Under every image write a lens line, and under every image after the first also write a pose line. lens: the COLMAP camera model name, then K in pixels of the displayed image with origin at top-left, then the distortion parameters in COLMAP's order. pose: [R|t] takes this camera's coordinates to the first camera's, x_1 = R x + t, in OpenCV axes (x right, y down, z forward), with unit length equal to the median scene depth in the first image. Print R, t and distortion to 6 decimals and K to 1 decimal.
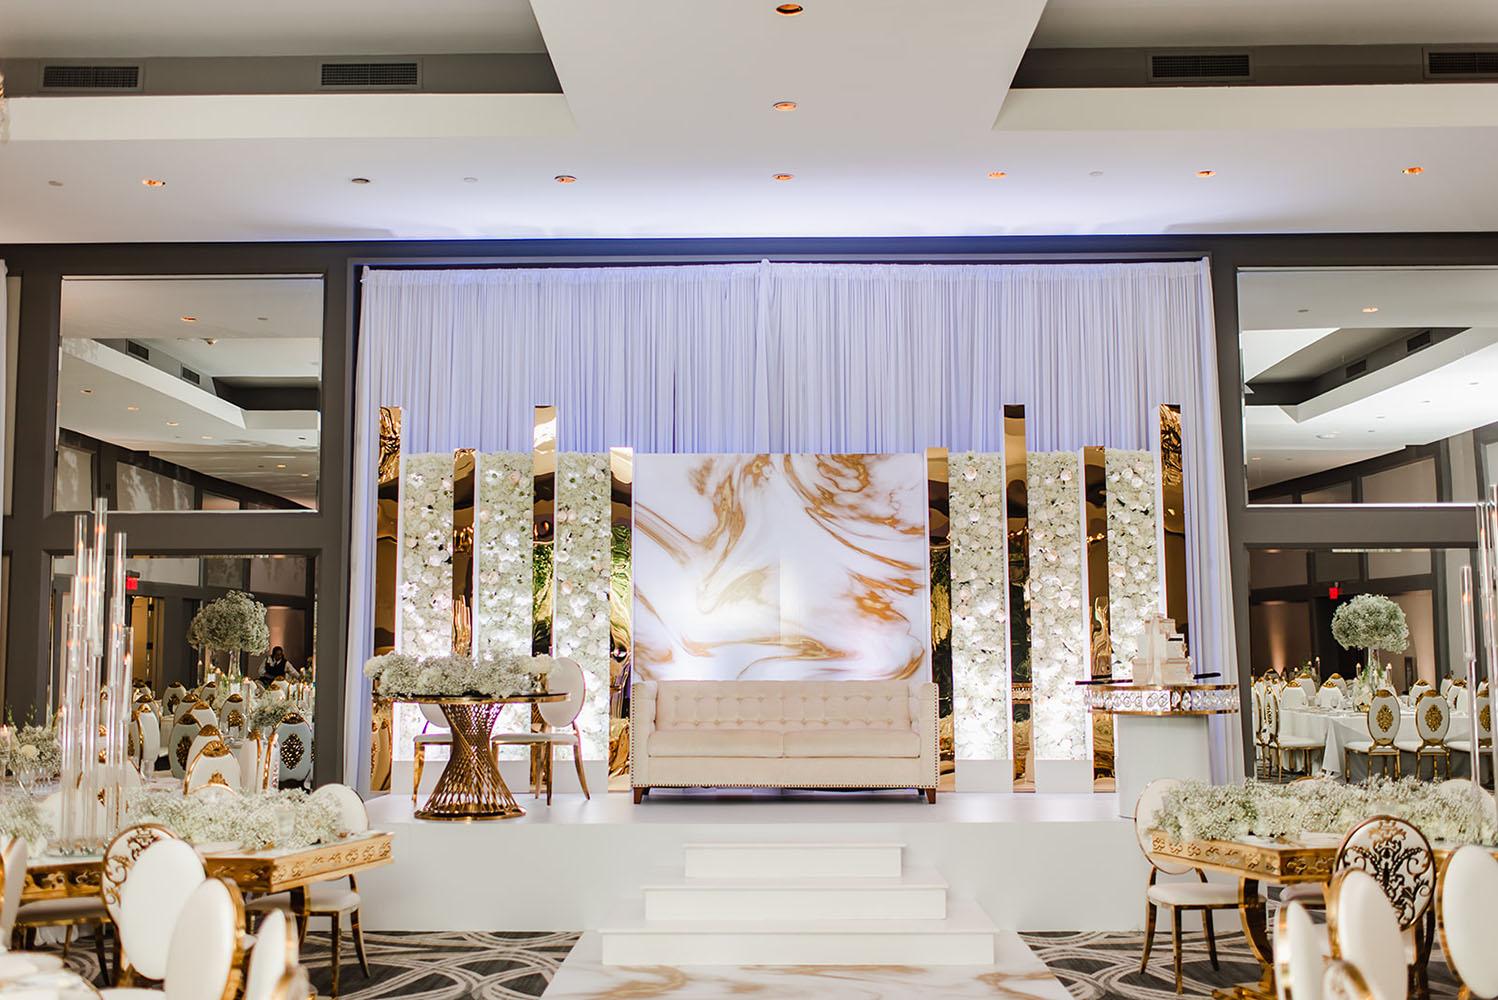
lens RADIAL K [[1491.4, 0, 749.0], [0, 1491.4, 500.0], [0, 0, 1]] dist [-0.005306, 0.007140]
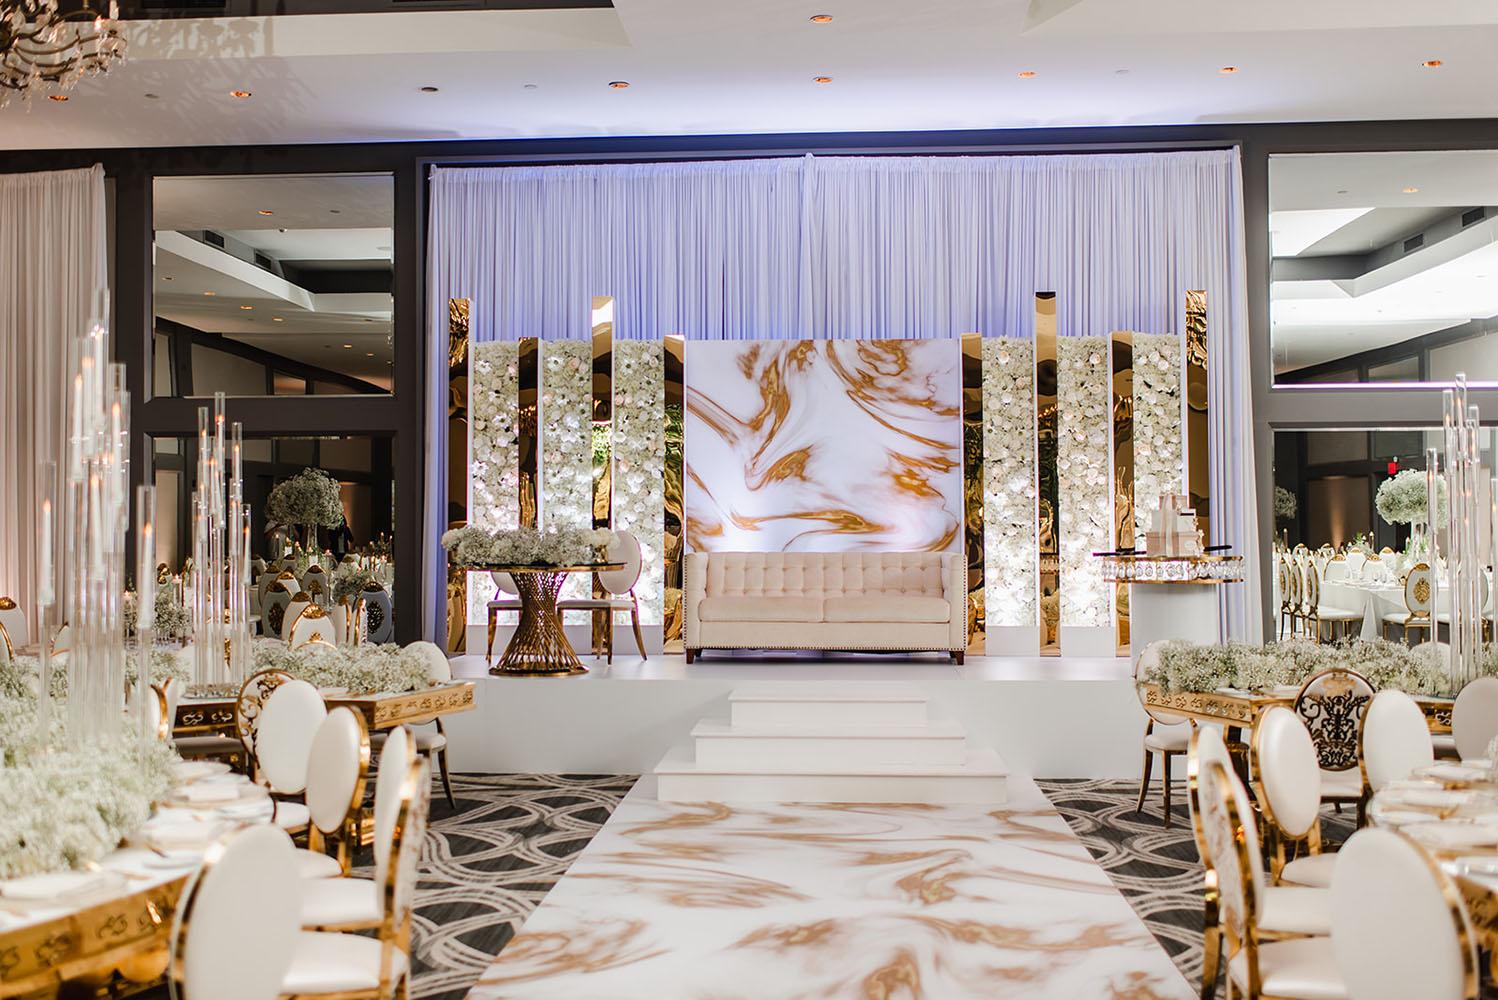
lens RADIAL K [[1538.9, 0, 722.6], [0, 1538.9, 479.2], [0, 0, 1]] dist [-0.009713, 0.008187]
pose [[0.998281, -0.001289, -0.058601, 0.013857], [0.005437, 0.997484, 0.070681, -0.009958], [0.058362, -0.070878, 0.995776, -0.102046]]
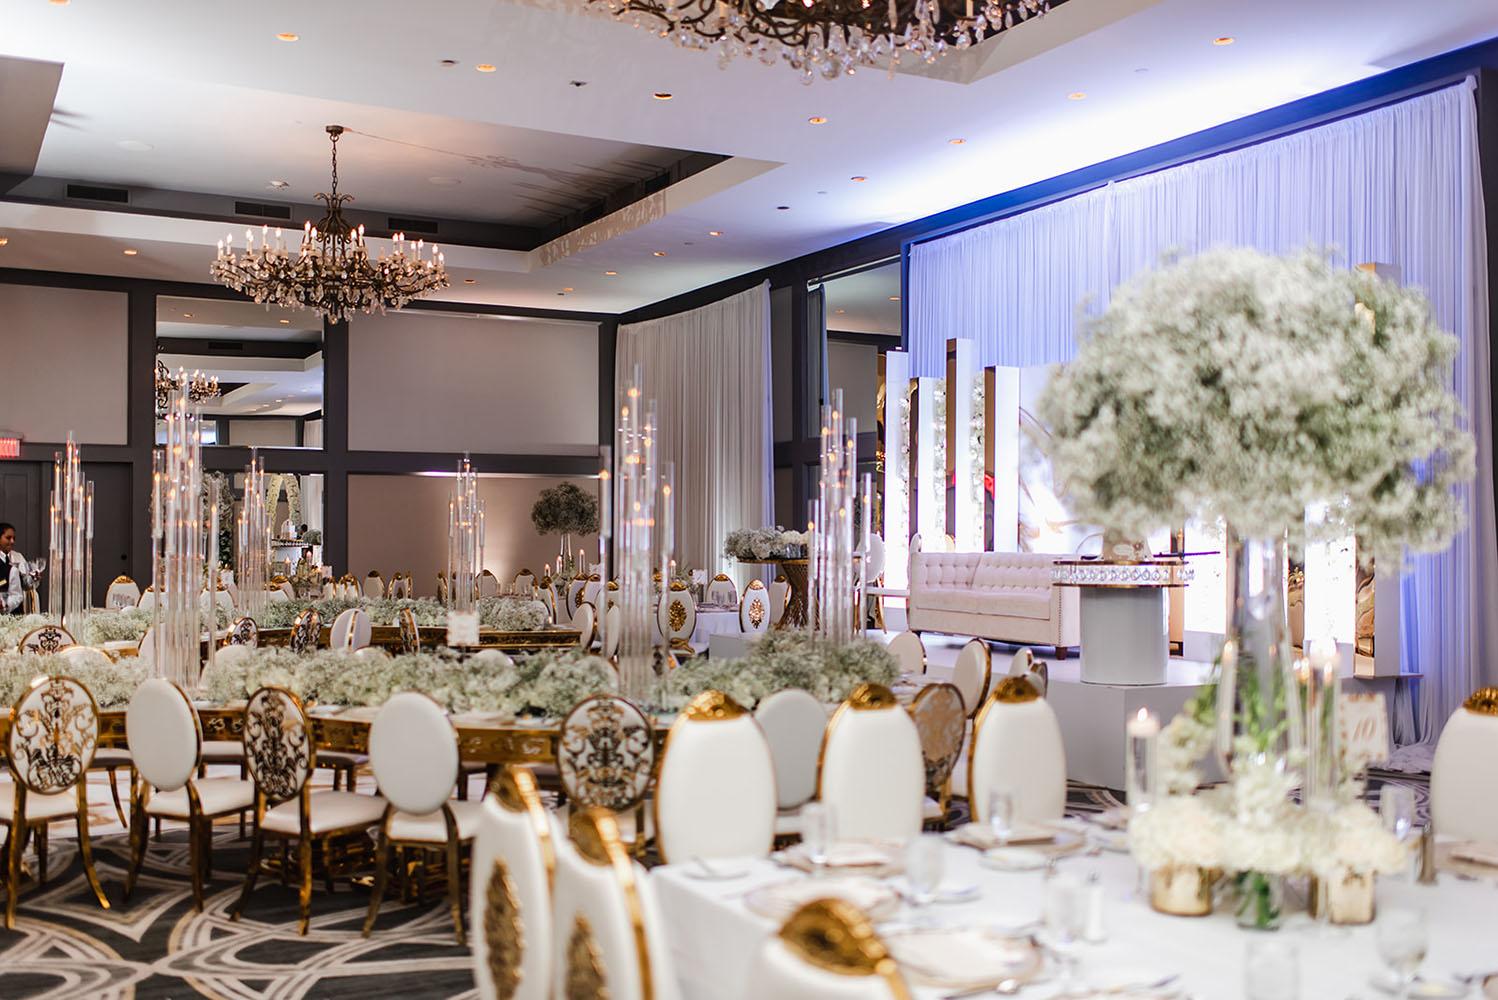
lens RADIAL K [[1491.4, 0, 749.0], [0, 1491.4, 500.0], [0, 0, 1]] dist [-0.005306, 0.007140]
pose [[0.491775, -0.013768, -0.870614, 0.892271], [0.083577, 0.996005, 0.031458, 0.020374], [0.866702, -0.088233, 0.490961, 0.204144]]
